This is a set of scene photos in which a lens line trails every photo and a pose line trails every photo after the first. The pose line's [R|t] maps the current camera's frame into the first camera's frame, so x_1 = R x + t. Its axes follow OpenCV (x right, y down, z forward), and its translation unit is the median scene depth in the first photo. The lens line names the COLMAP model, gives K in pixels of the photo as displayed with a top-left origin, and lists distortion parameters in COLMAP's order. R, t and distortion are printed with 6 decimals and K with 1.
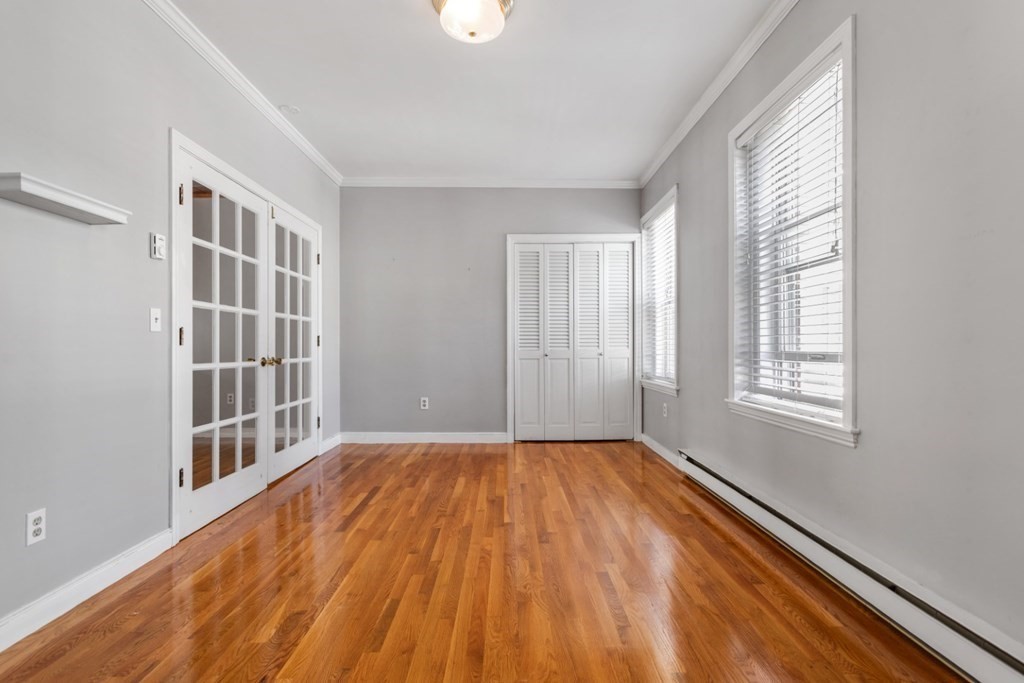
lens RADIAL K [[488.6, 0, 510.8], [0, 488.6, 347.2], [0, 0, 1]] dist [0.000023, 0.000787]
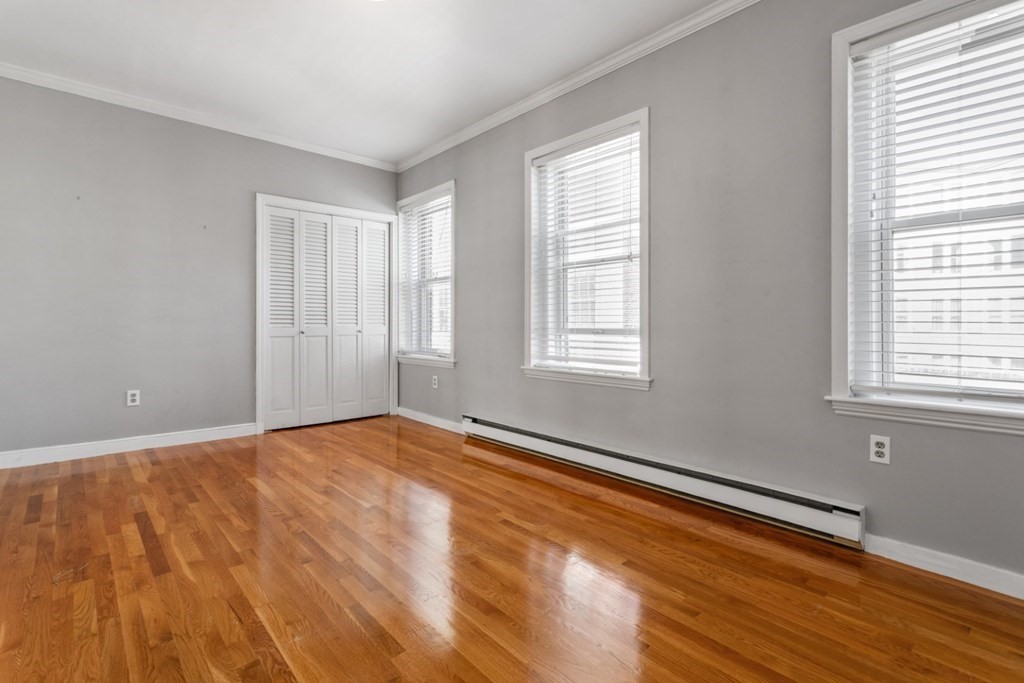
lens RADIAL K [[485.7, 0, 513.8], [0, 485.7, 324.2], [0, 0, 1]] dist [0.000184, 0.000254]
pose [[0.748043, 0.004675, 0.663634, -0.335896], [-0.003706, 0.999989, -0.002867, 0.002529], [-0.663640, -0.000314, 0.748052, 0.080074]]
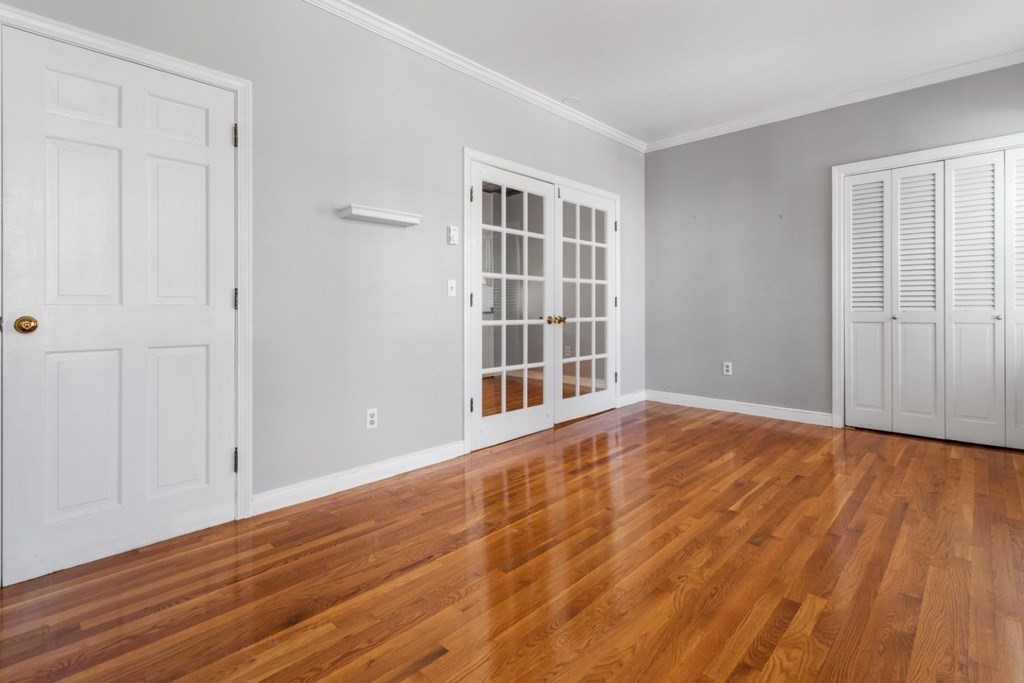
lens RADIAL K [[484.8, 0, 510.5], [0, 484.8, 308.4], [0, 0, 1]] dist [-0.003804, -0.000106]
pose [[0.712611, -0.000439, -0.701560, 0.245729], [0.001351, 0.999999, 0.000746, 0.000349], [0.701558, -0.001479, 0.712610, 0.090890]]
